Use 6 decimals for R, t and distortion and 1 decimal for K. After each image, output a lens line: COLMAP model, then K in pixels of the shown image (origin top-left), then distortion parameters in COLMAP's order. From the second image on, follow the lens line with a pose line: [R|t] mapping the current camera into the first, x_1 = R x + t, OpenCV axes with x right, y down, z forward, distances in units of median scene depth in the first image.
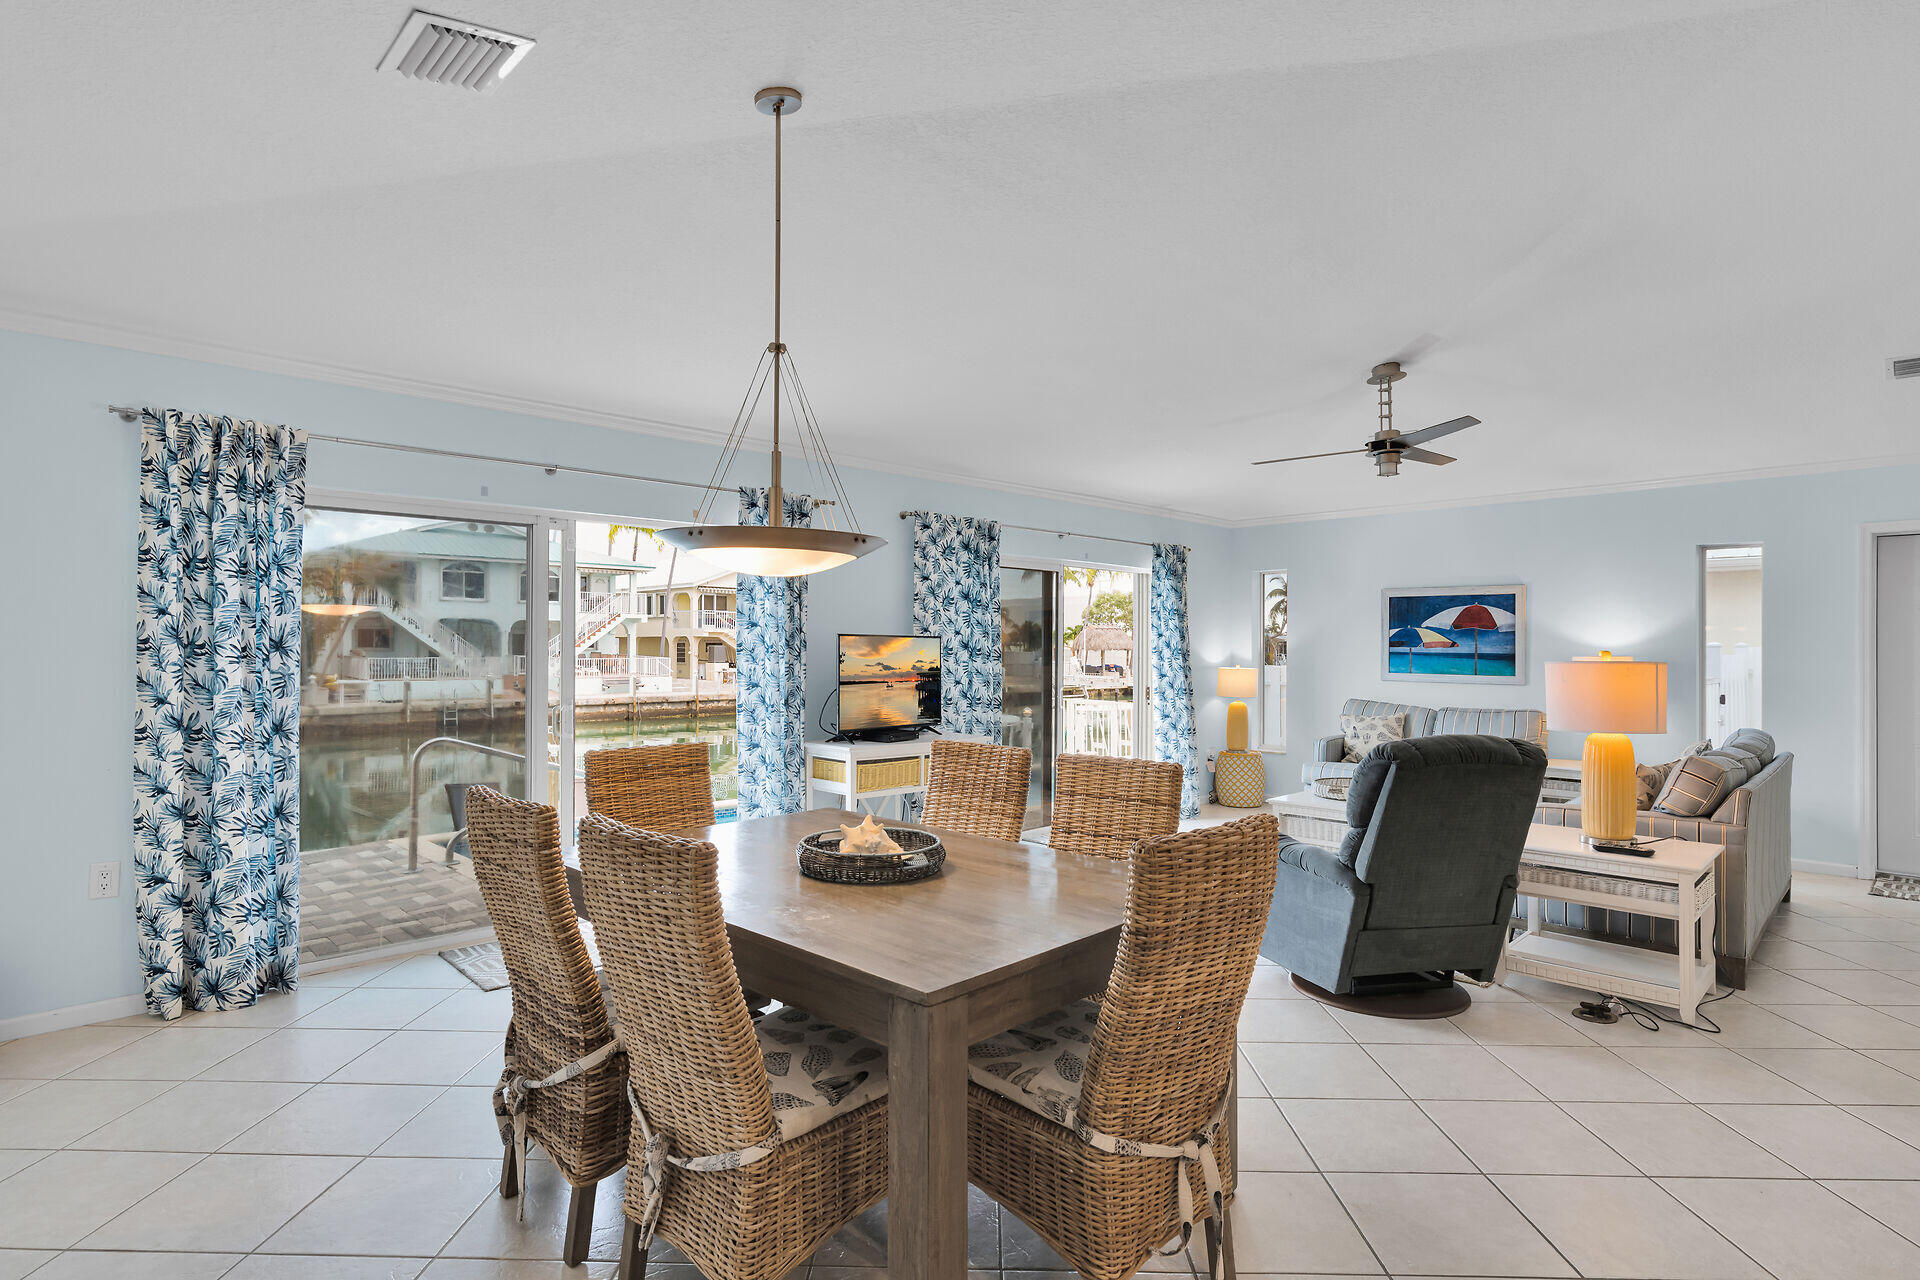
lens RADIAL K [[981.9, 0, 935.7], [0, 981.9, 648.5], [0, 0, 1]] dist [0.002579, 0.002022]
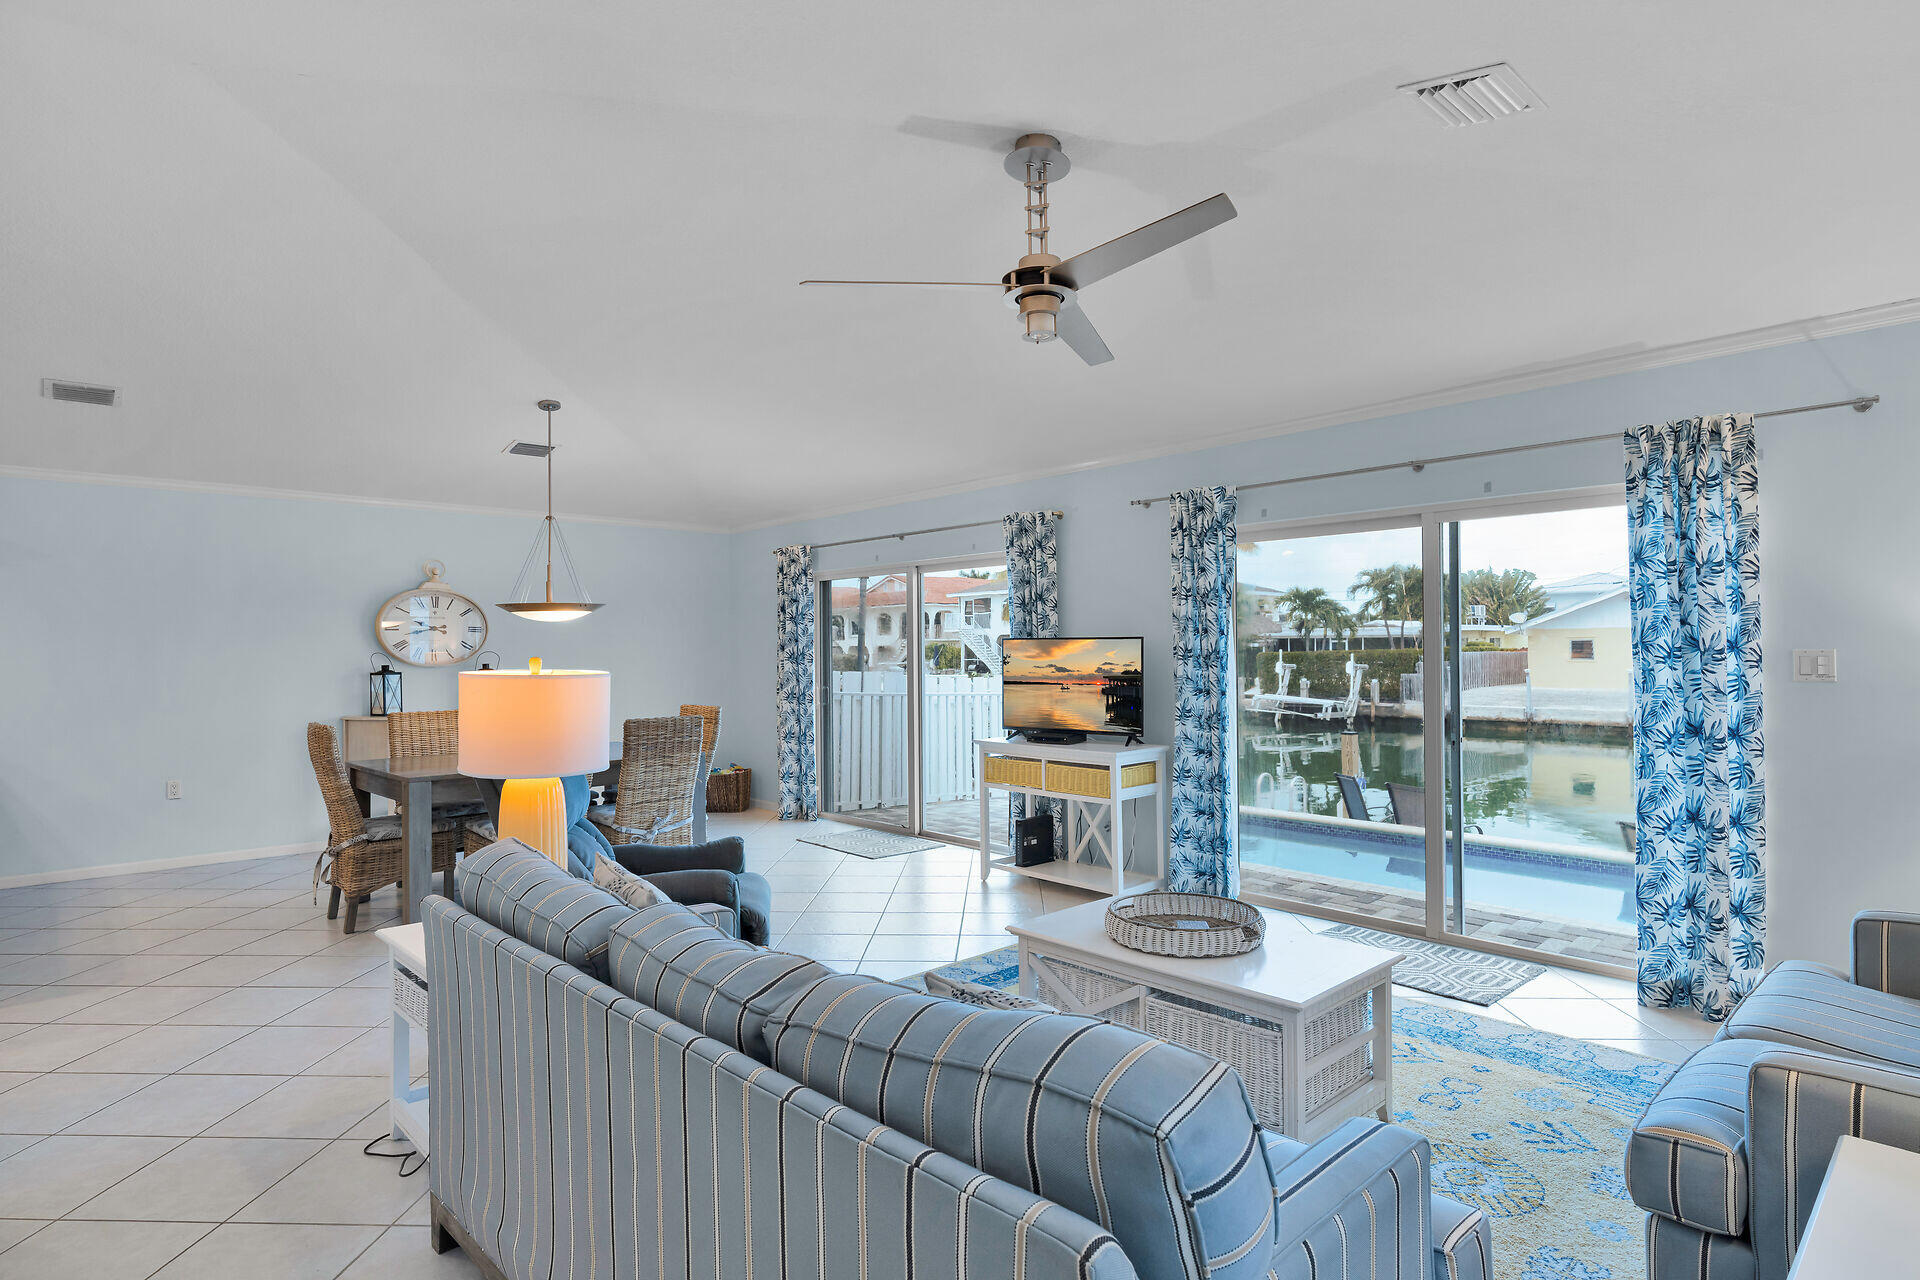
lens RADIAL K [[1021.3, 0, 988.7], [0, 1021.3, 648.4], [0, 0, 1]] dist [0.029705, -0.000380]
pose [[0.026544, -0.002369, -0.999645, 0.978801], [0.004157, 0.999989, -0.002260, -0.003770], [0.999639, -0.004096, 0.026554, 0.850810]]
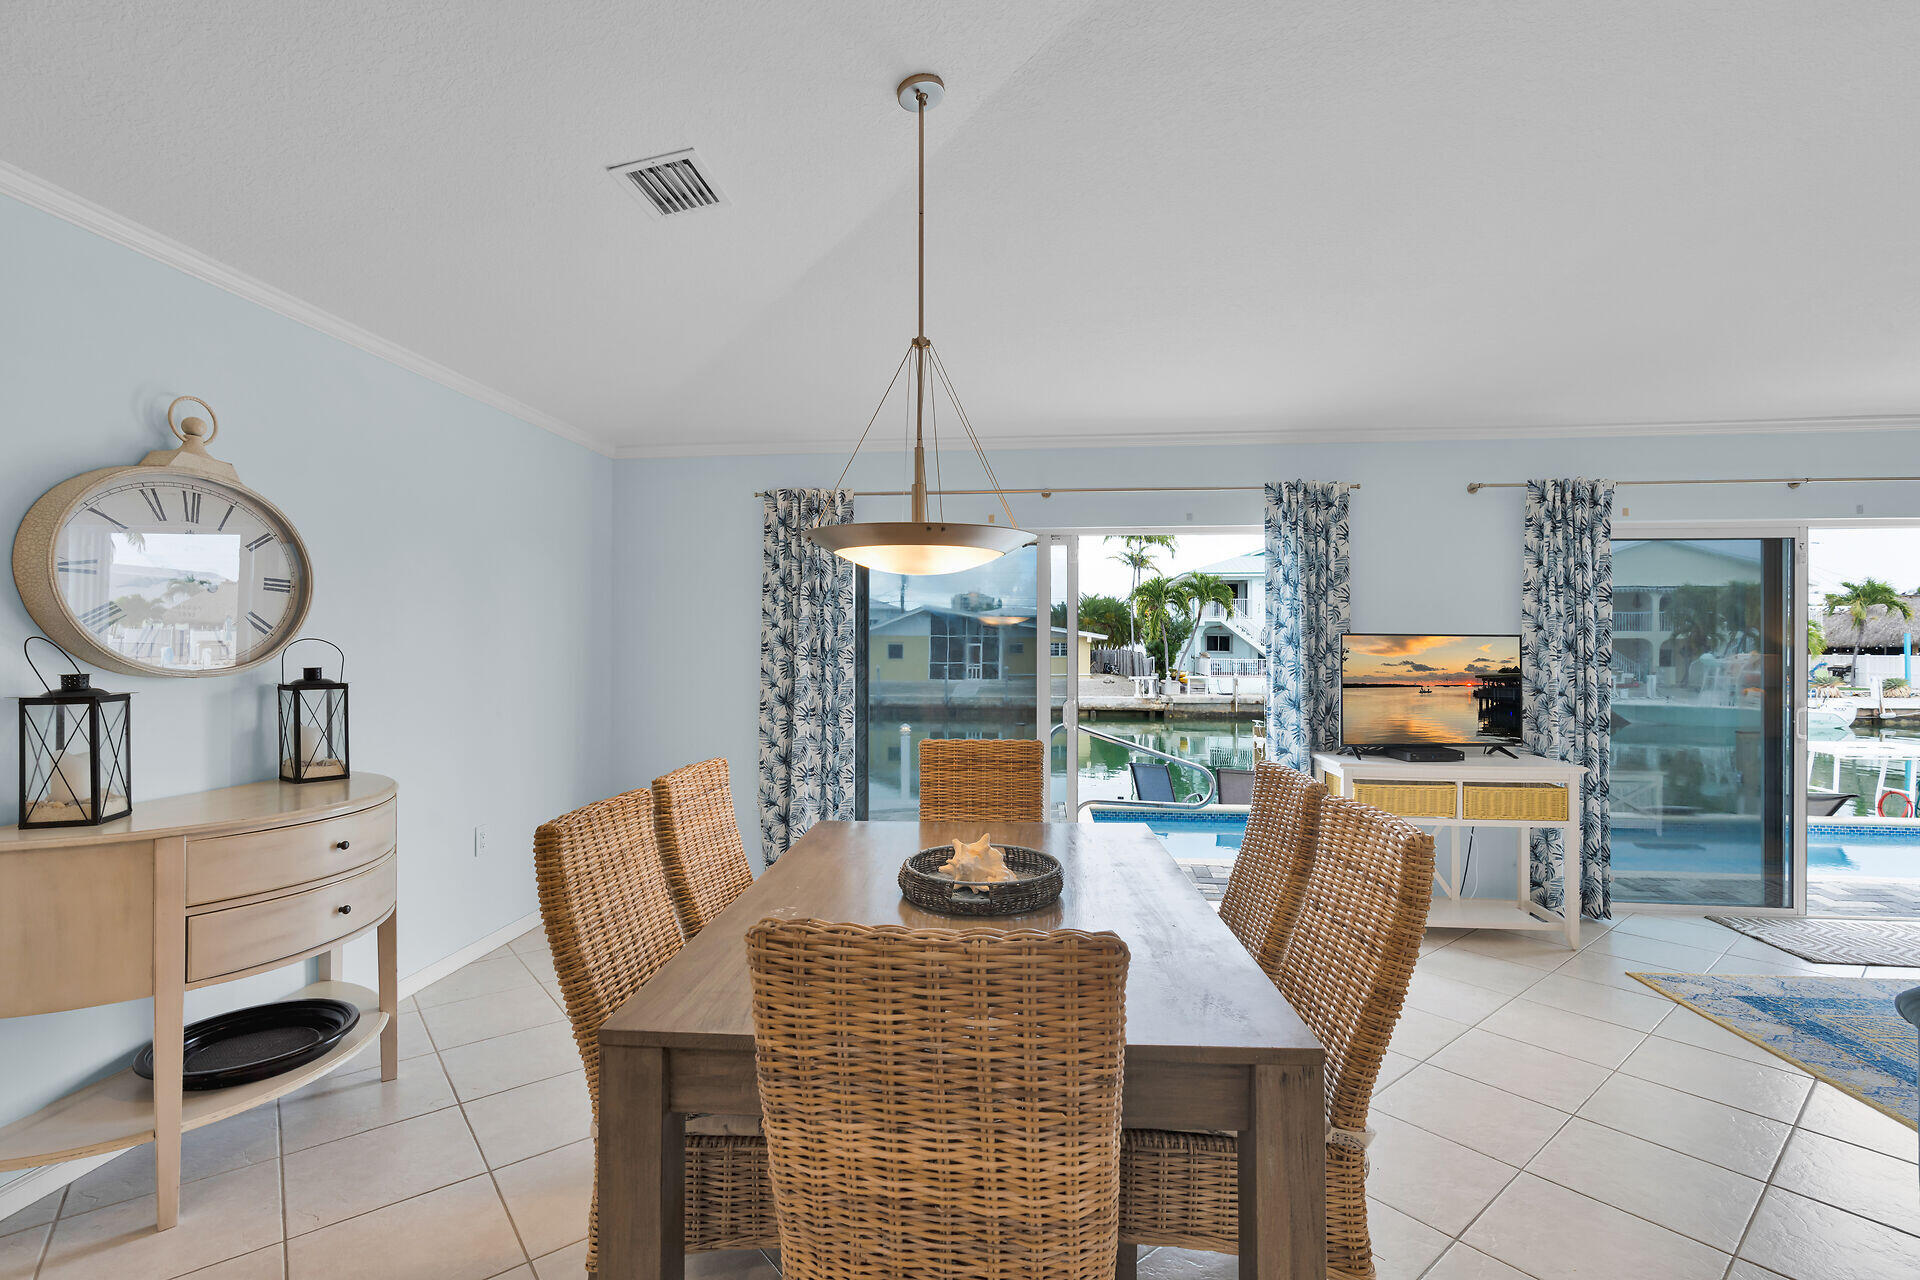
lens RADIAL K [[854.1, 0, 953.6], [0, 854.1, 647.3], [0, 0, 1]] dist [-0.009801, 0.000198]
pose [[0.659407, -0.003506, -0.751778, 0.223668], [0.000113, 0.999990, -0.004564, 0.001447], [0.751786, 0.002924, 0.659401, 0.206845]]
